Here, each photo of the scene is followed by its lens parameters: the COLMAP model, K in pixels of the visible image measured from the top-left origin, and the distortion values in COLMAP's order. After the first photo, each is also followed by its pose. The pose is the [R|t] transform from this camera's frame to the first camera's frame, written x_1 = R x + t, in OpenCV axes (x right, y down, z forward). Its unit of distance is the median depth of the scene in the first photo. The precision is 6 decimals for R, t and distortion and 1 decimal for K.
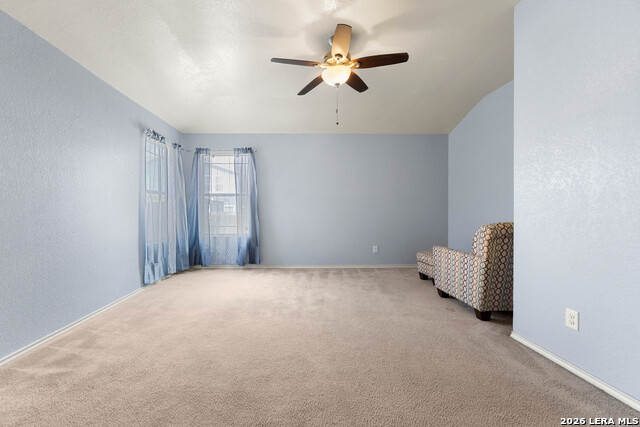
lens RADIAL K [[276.6, 0, 320.2], [0, 276.6, 212.8], [0, 0, 1]] dist [0.001610, 0.000068]
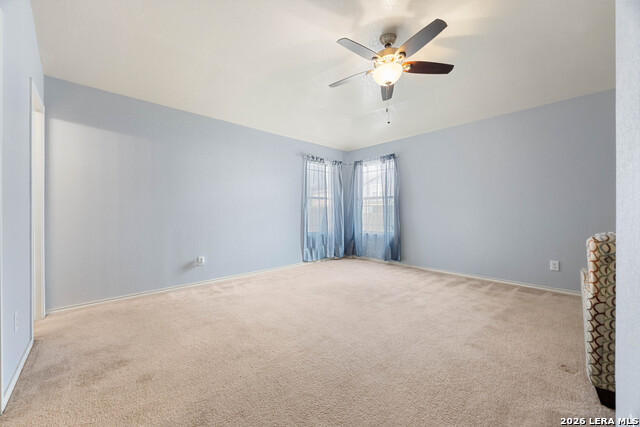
lens RADIAL K [[260.1, 0, 320.3], [0, 260.1, 212.3], [0, 0, 1]] dist [-0.002821, 0.001300]
pose [[0.645133, 0.001684, -0.764069, 0.357938], [-0.005880, 0.999979, -0.002761, 0.000652], [0.764048, 0.006274, 0.645129, 0.122660]]
